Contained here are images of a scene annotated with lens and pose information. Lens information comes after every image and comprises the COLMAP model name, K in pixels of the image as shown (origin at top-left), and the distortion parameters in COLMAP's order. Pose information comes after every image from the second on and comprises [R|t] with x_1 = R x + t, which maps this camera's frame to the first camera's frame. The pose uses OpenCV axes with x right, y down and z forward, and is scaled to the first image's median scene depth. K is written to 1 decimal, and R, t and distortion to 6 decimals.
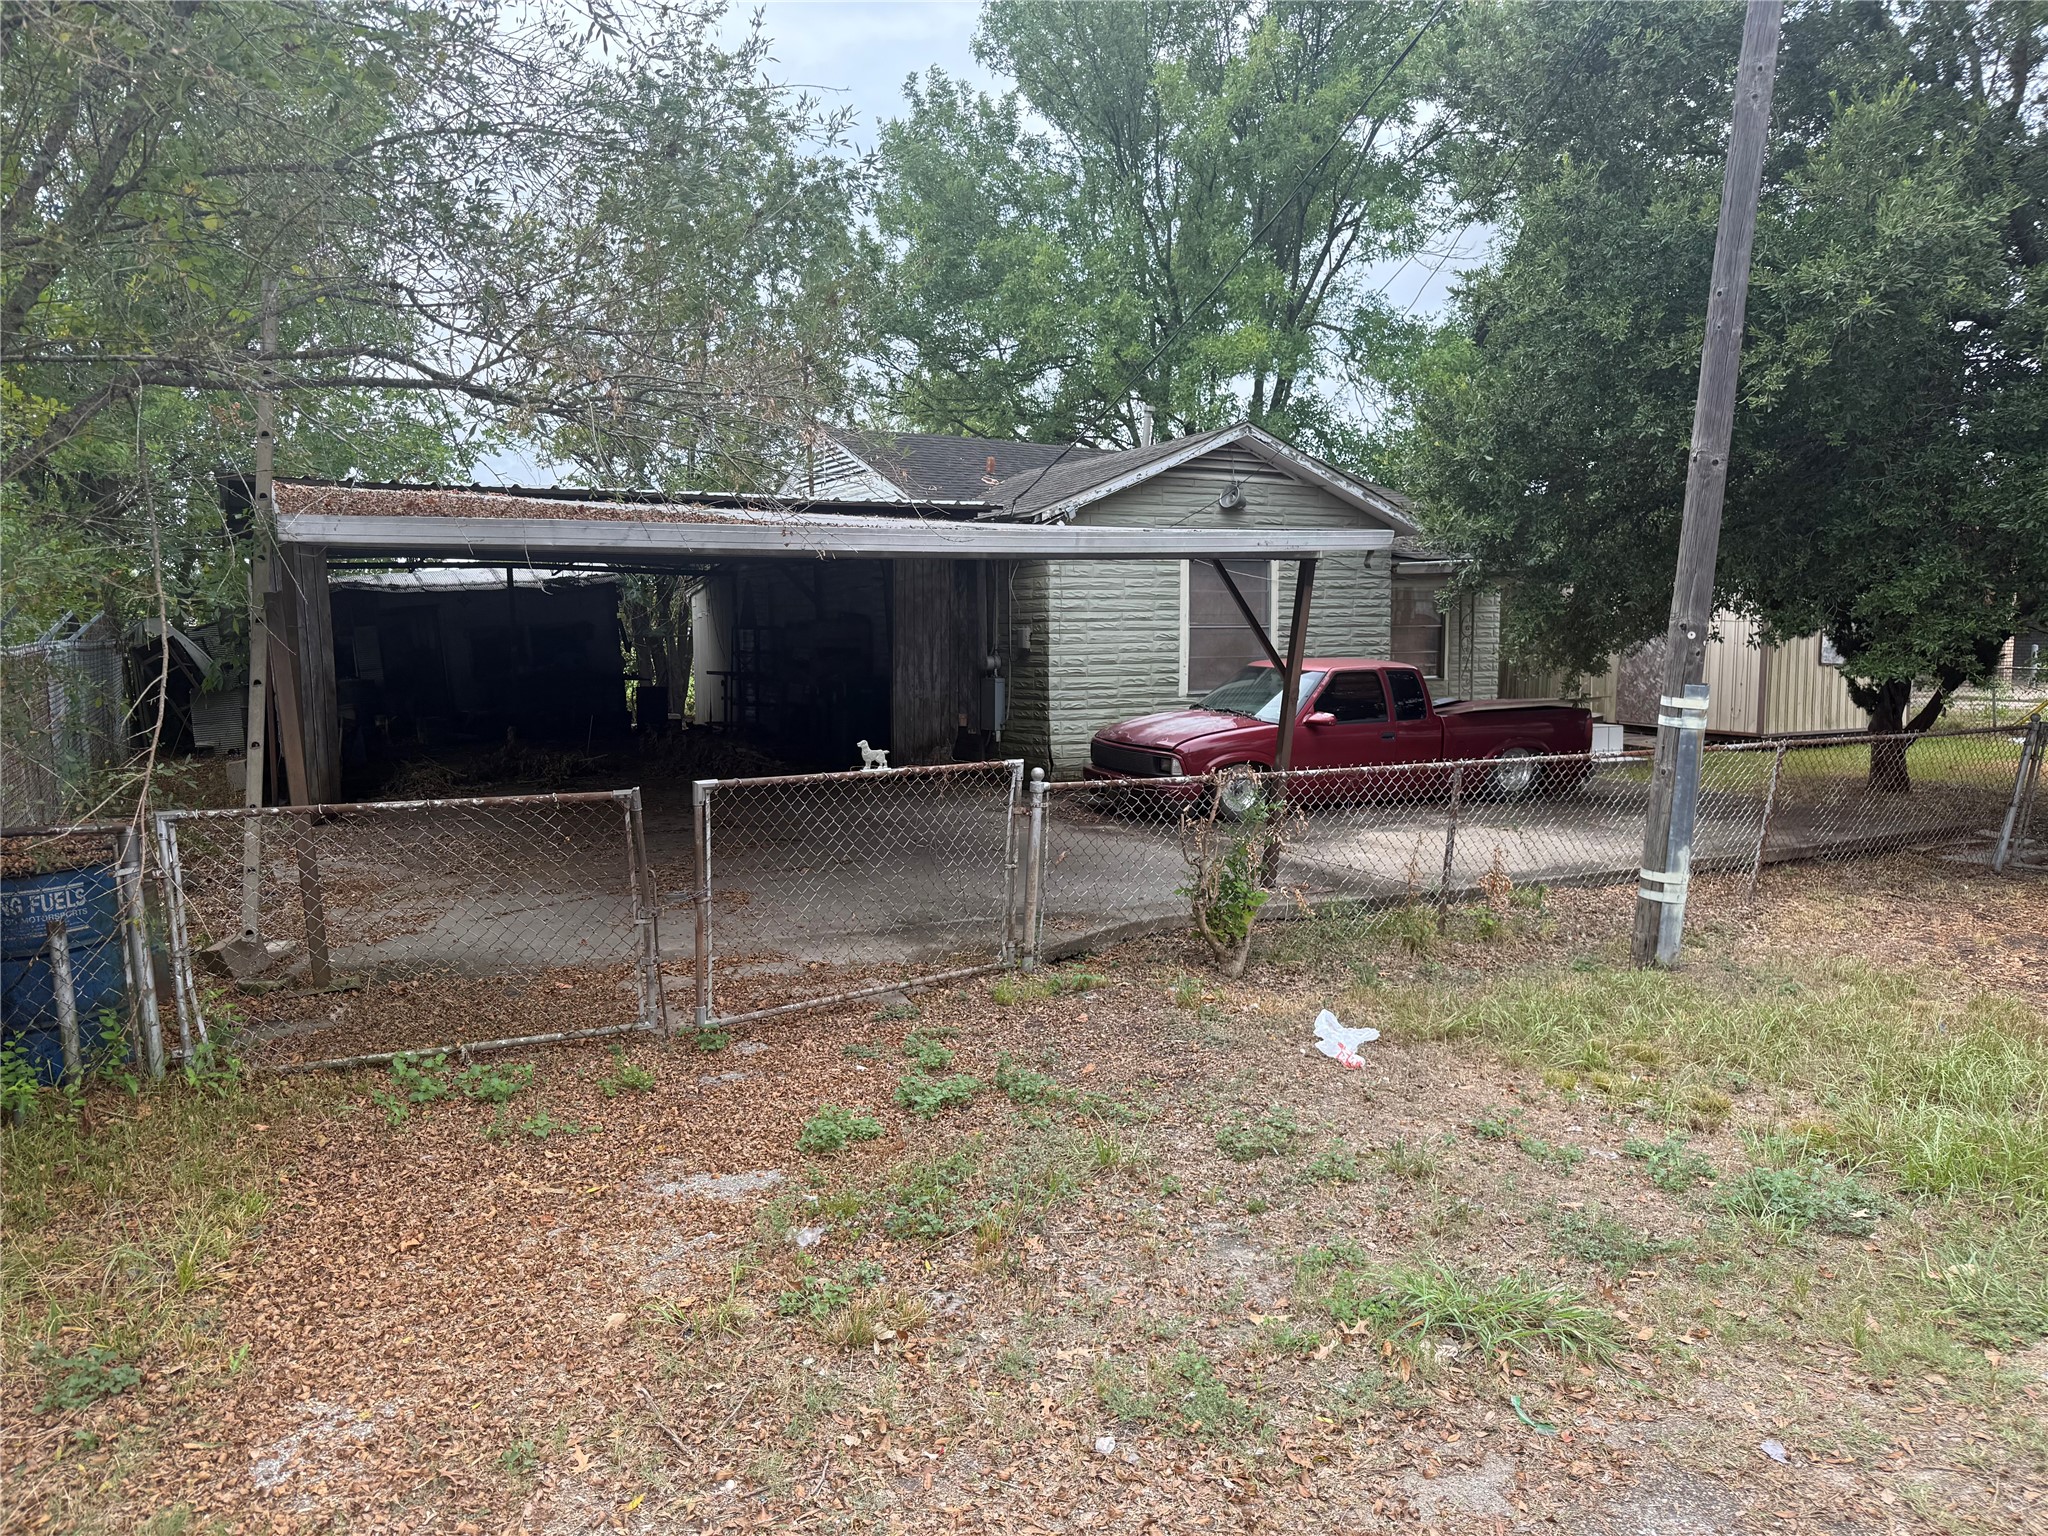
lens RADIAL K [[1445.3, 0, 1021.2], [0, 1445.3, 758.4], [0, 0, 1]] dist [0.152897, -0.227794]
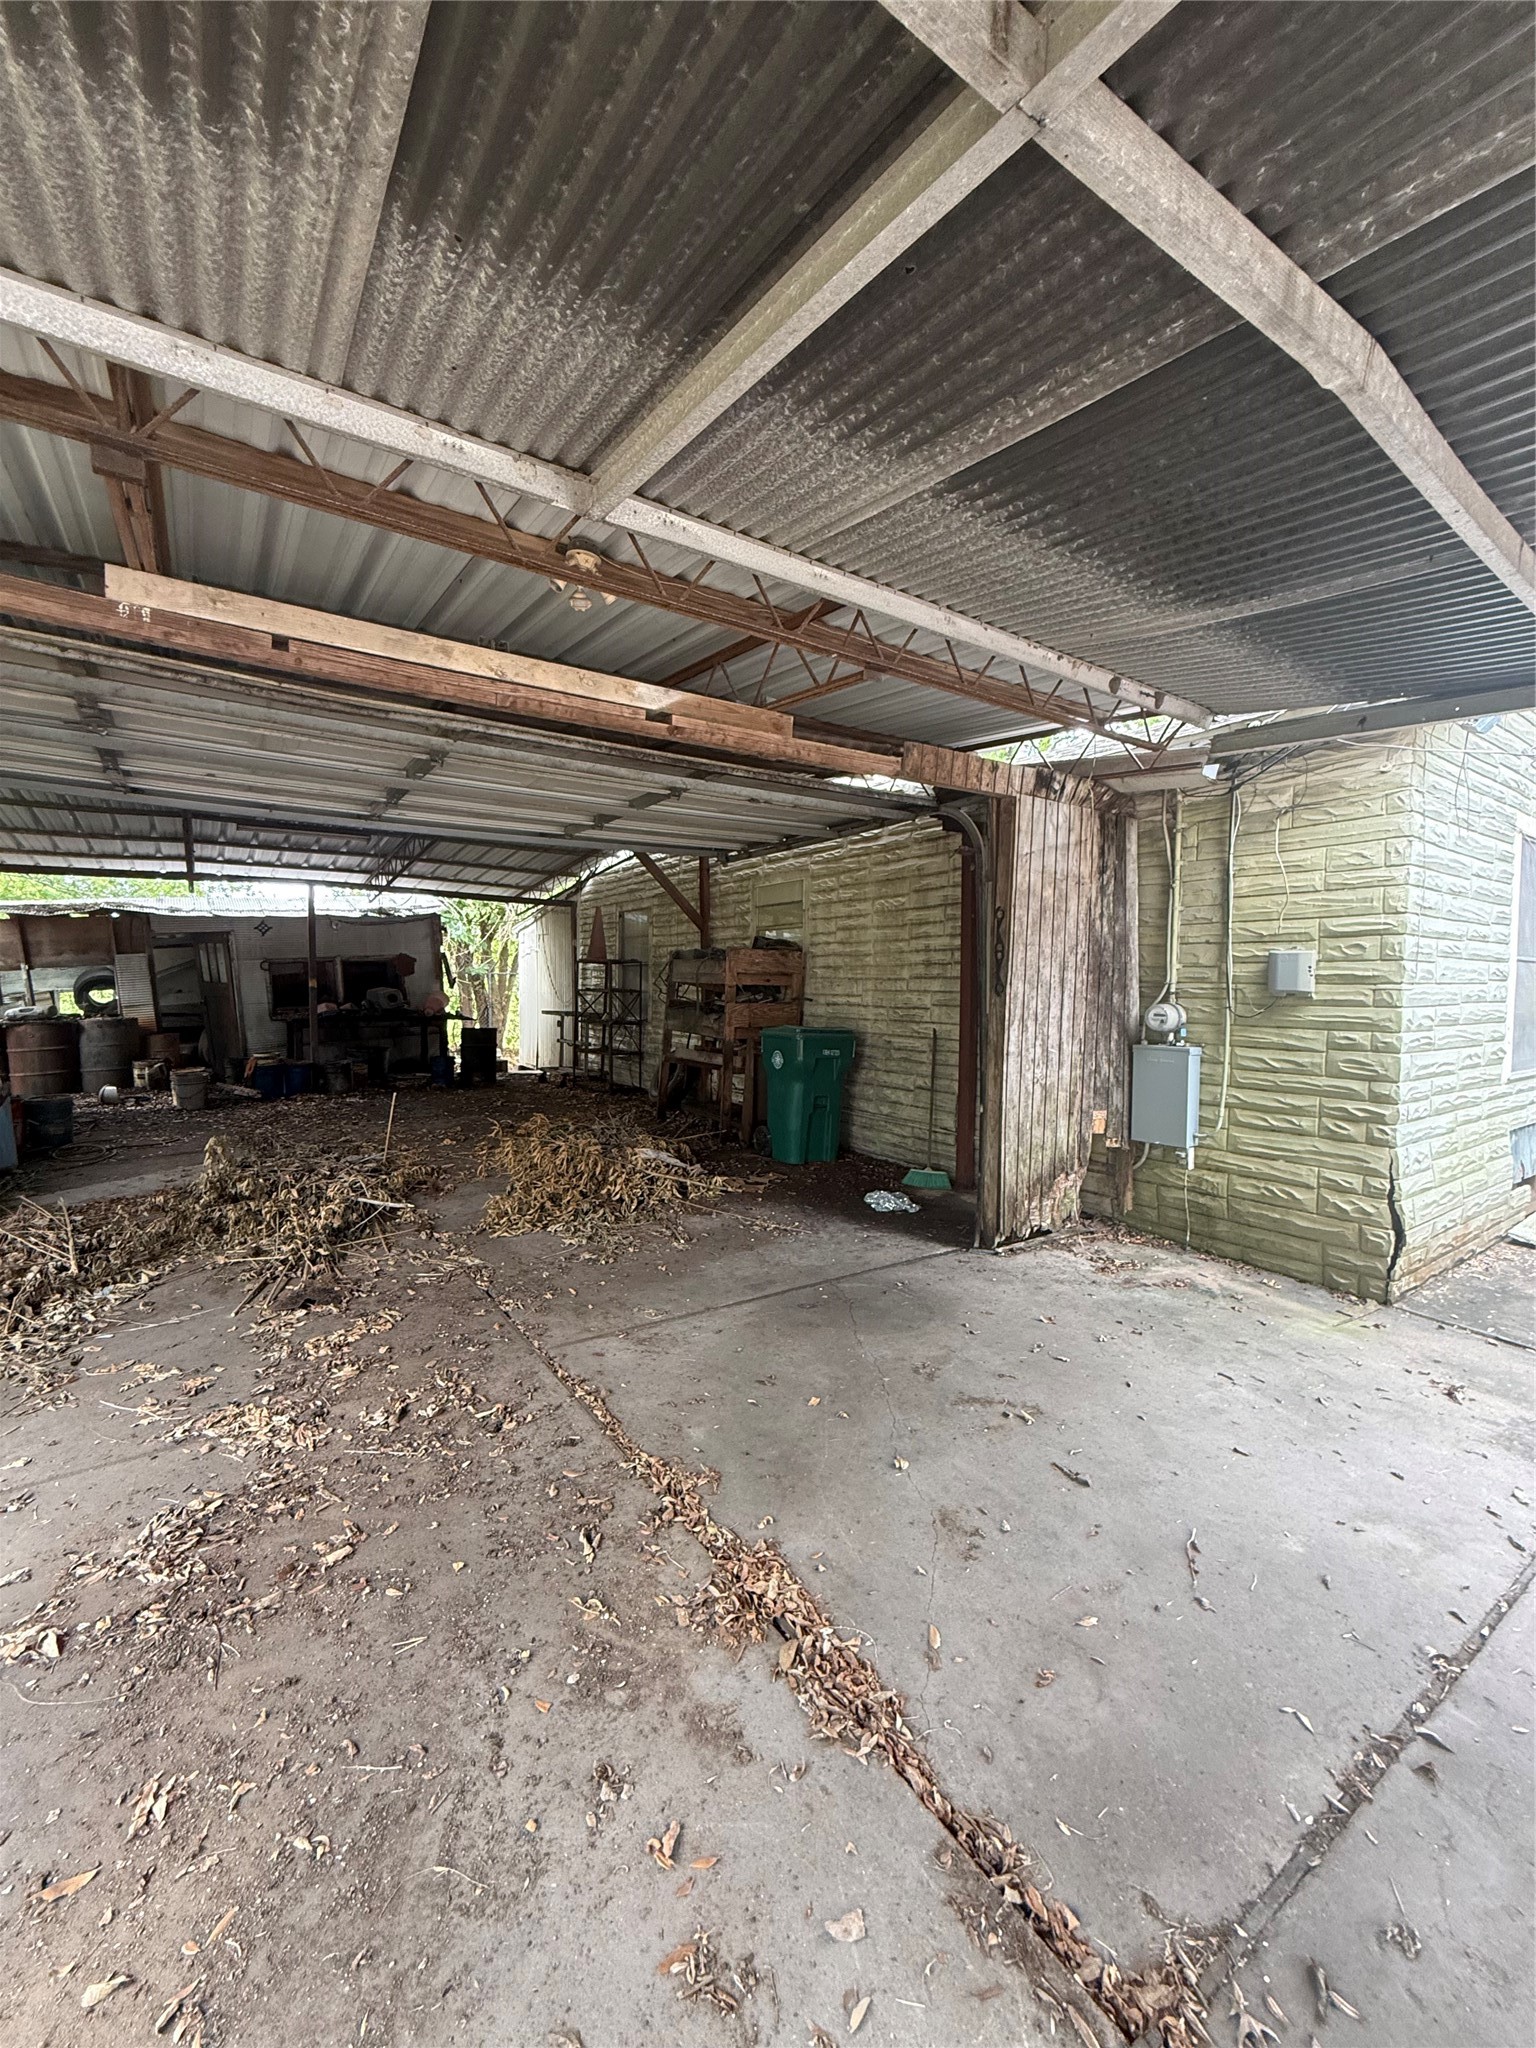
lens RADIAL K [[830.1, 0, 768.0], [0, 830.1, 1024.0], [0, 0, 1]] dist [0.009824, -0.000298]
pose [[0.994210, 0.008268, 0.107133, -0.380636], [-0.004702, 0.999428, -0.033494, -0.101518], [-0.107349, 0.032796, 0.993680, 1.375174]]
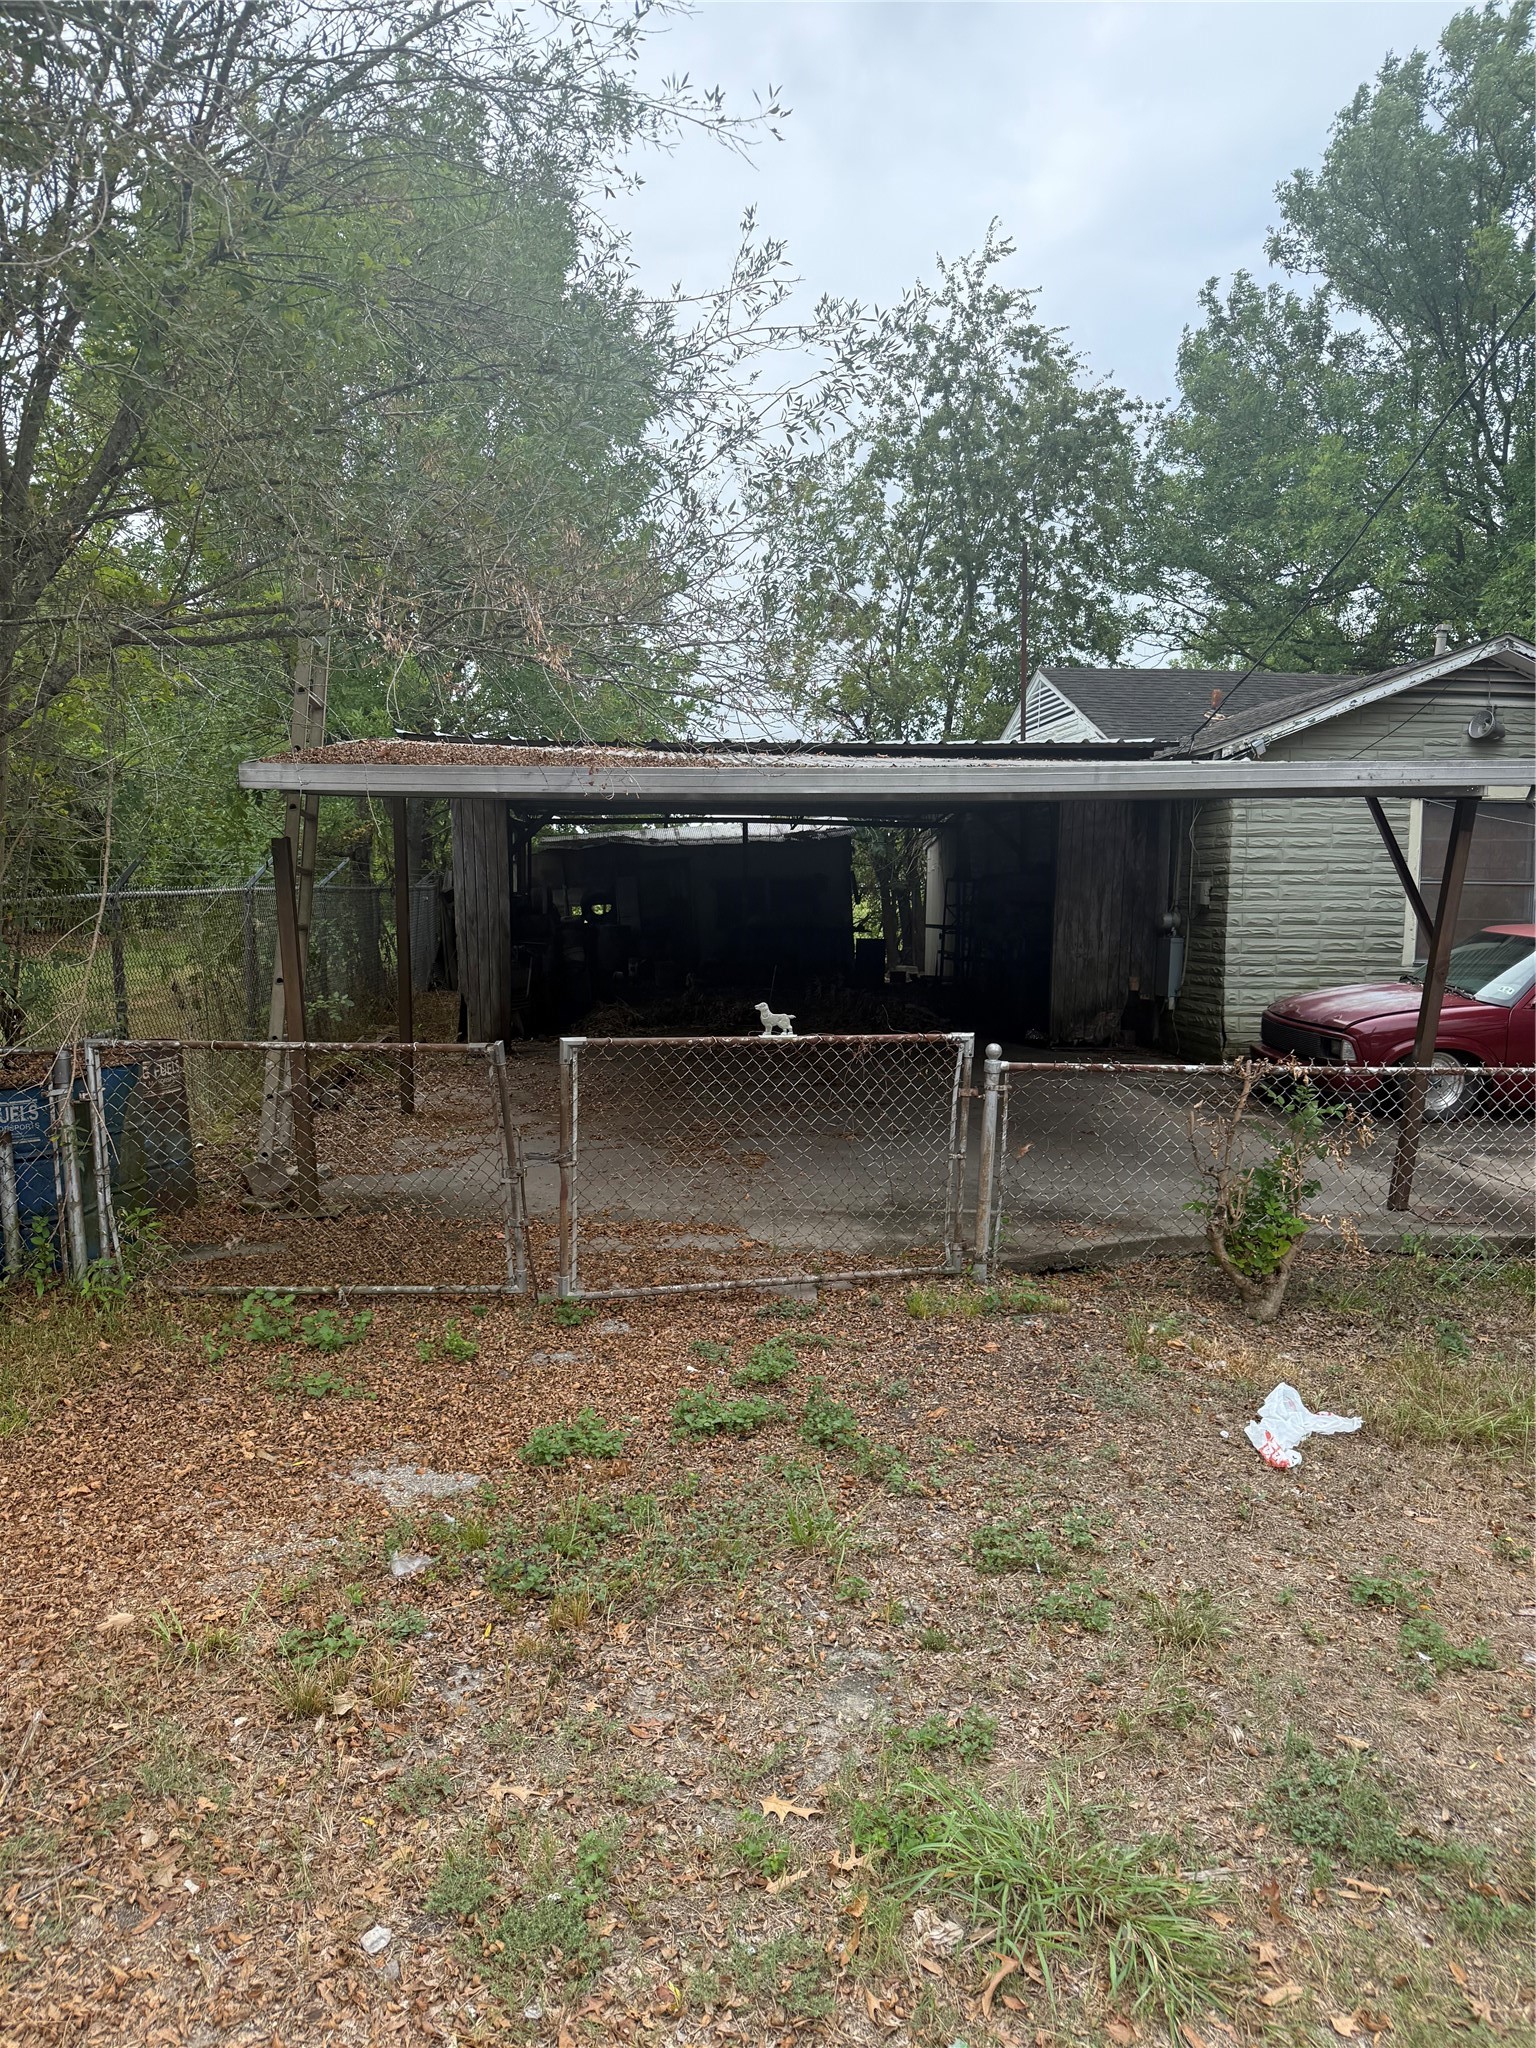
lens RADIAL K [[1445.3, 0, 740.1], [0, 1445.3, 1013.4], [0, 0, 1]] dist [0.152897, -0.227794]
pose [[0.913703, 0.048622, -0.403463, 0.199359], [-0.048285, 0.998773, 0.011015, -0.012316], [0.403503, 0.009417, 0.914930, 0.142944]]
